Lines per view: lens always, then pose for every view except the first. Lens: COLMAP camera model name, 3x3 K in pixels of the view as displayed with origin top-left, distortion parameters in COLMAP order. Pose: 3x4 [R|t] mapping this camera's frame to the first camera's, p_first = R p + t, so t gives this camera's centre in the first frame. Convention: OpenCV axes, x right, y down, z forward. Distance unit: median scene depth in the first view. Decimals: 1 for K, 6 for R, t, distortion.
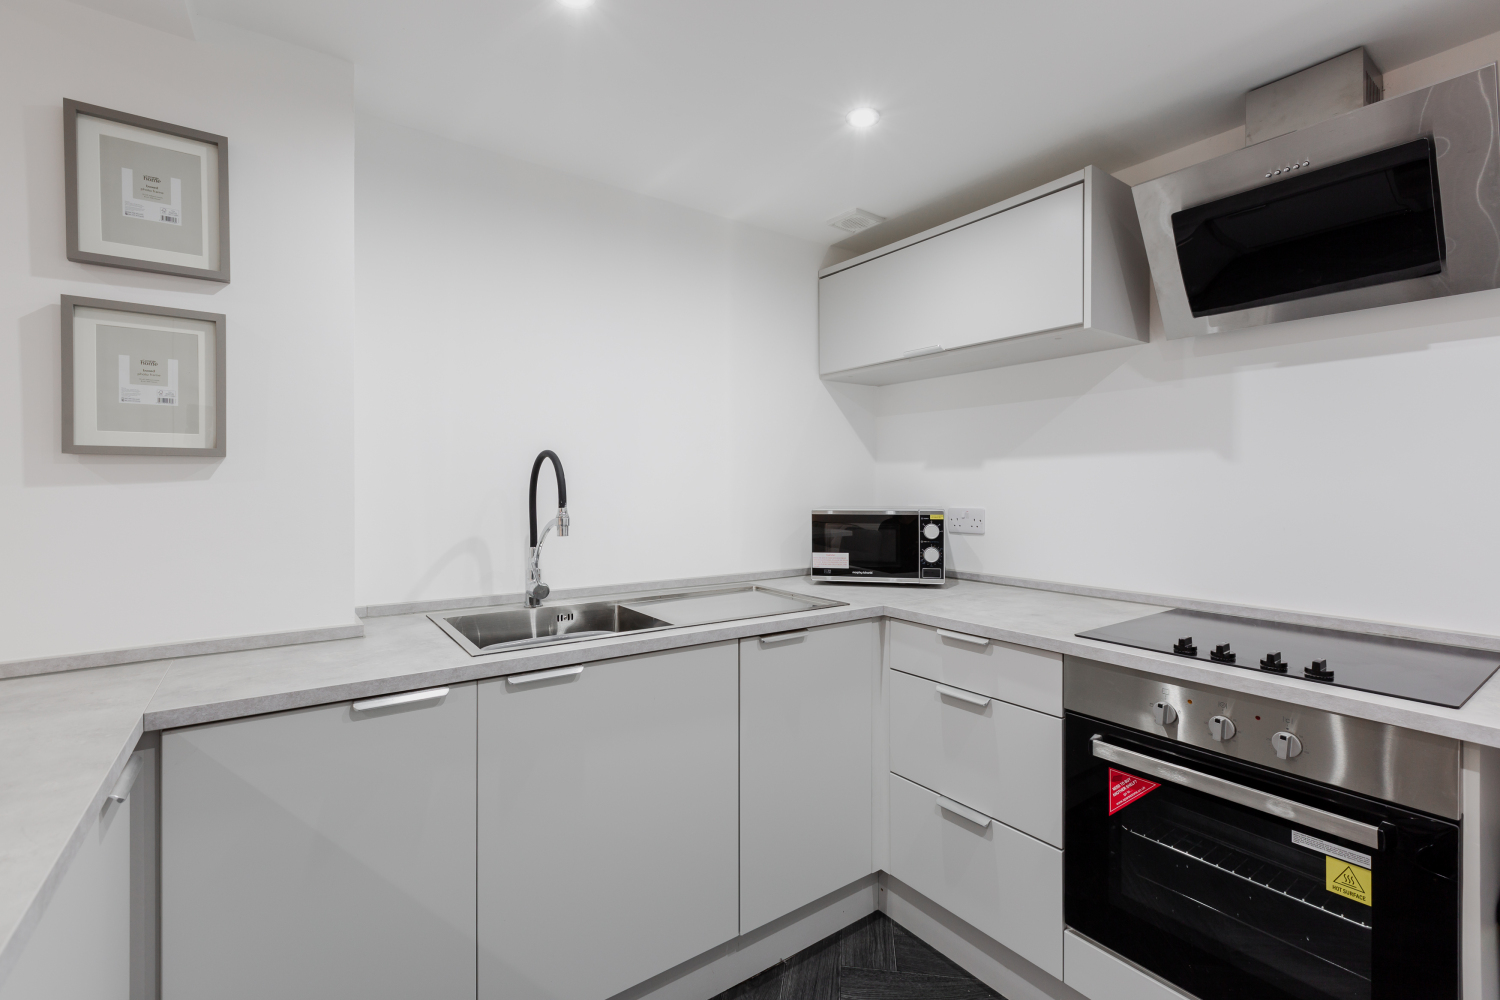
lens RADIAL K [[674.2, 0, 775.3], [0, 674.2, 491.2], [0, 0, 1]] dist [-0.000275, -0.000236]
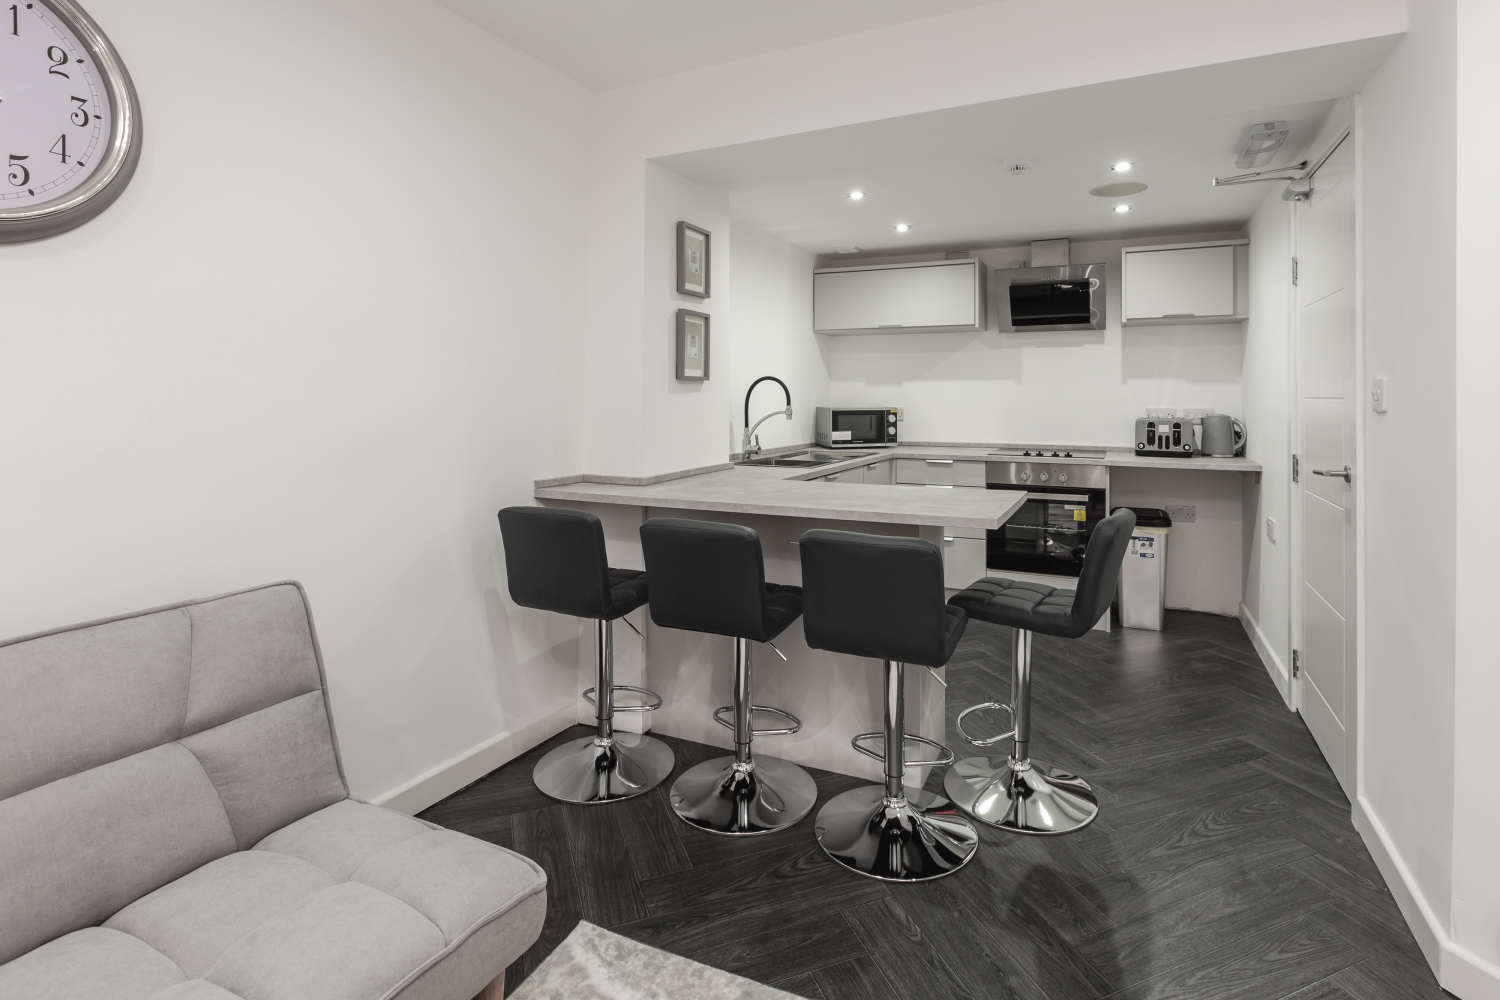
lens RADIAL K [[755.6, 0, 808.7], [0, 755.6, 403.9], [0, 0, 1]] dist [0.002774, -0.001058]
pose [[0.857050, -0.003884, 0.515218, -1.563691], [0.003294, 0.999992, 0.002059, 0.017304], [-0.515222, -0.000068, 0.857057, -1.060572]]
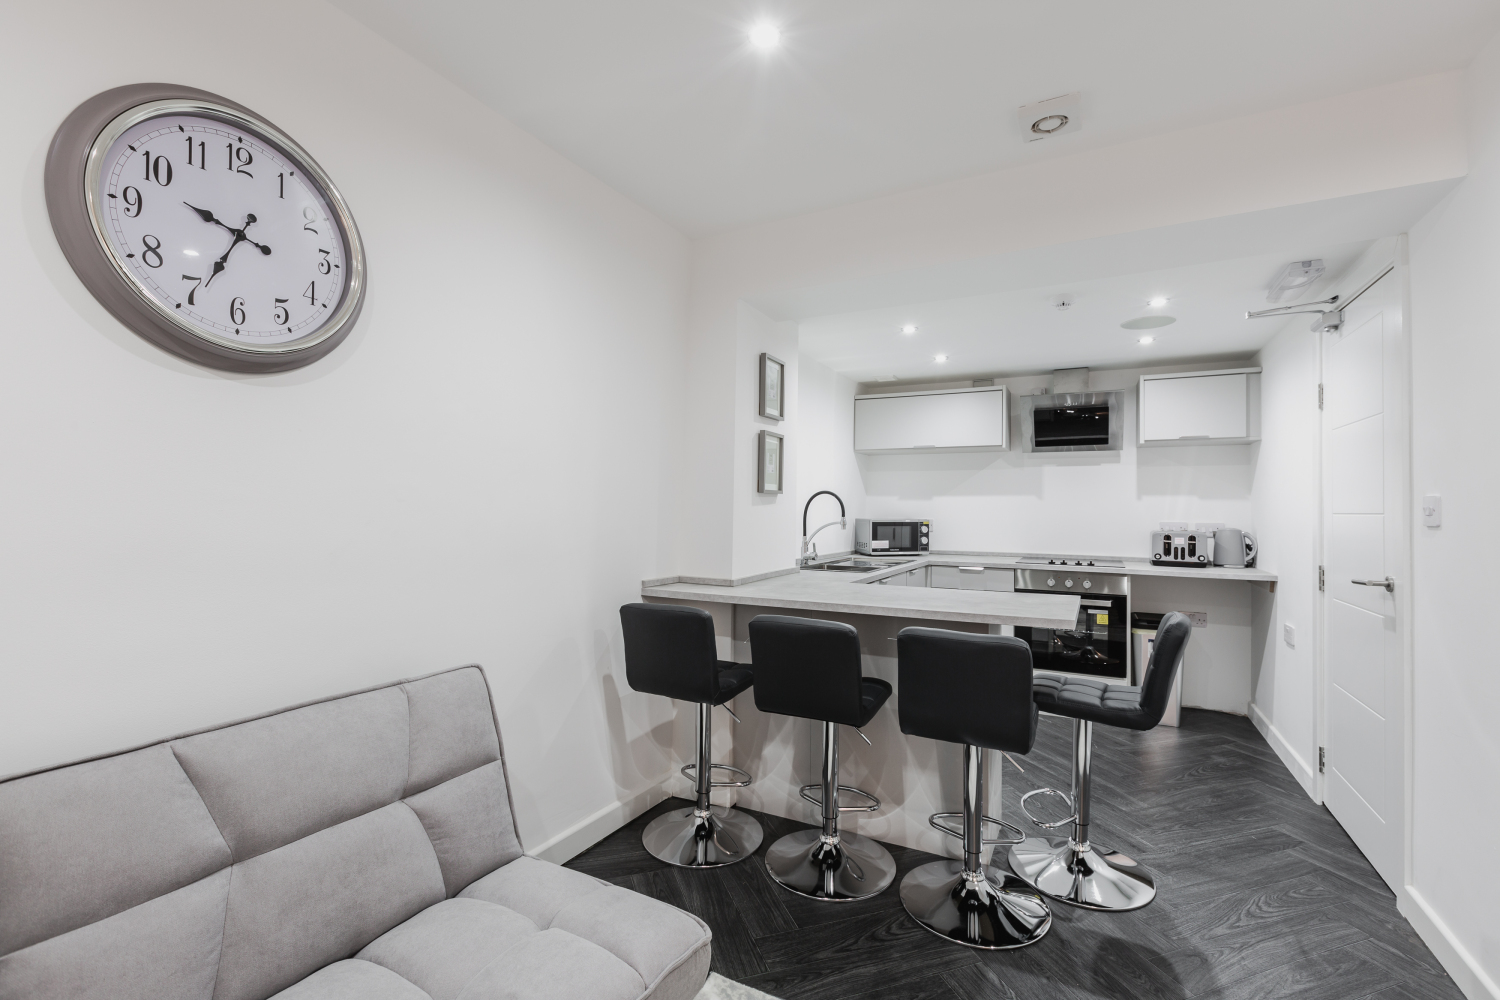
lens RADIAL K [[674.2, 0, 784.4], [0, 674.2, 505.1], [0, 0, 1]] dist [-0.000275, -0.000236]
pose [[0.881359, 0.011055, 0.472317, -1.693040], [-0.004837, 0.999885, -0.014375, 0.020590], [-0.472421, 0.010385, 0.881312, -0.991362]]
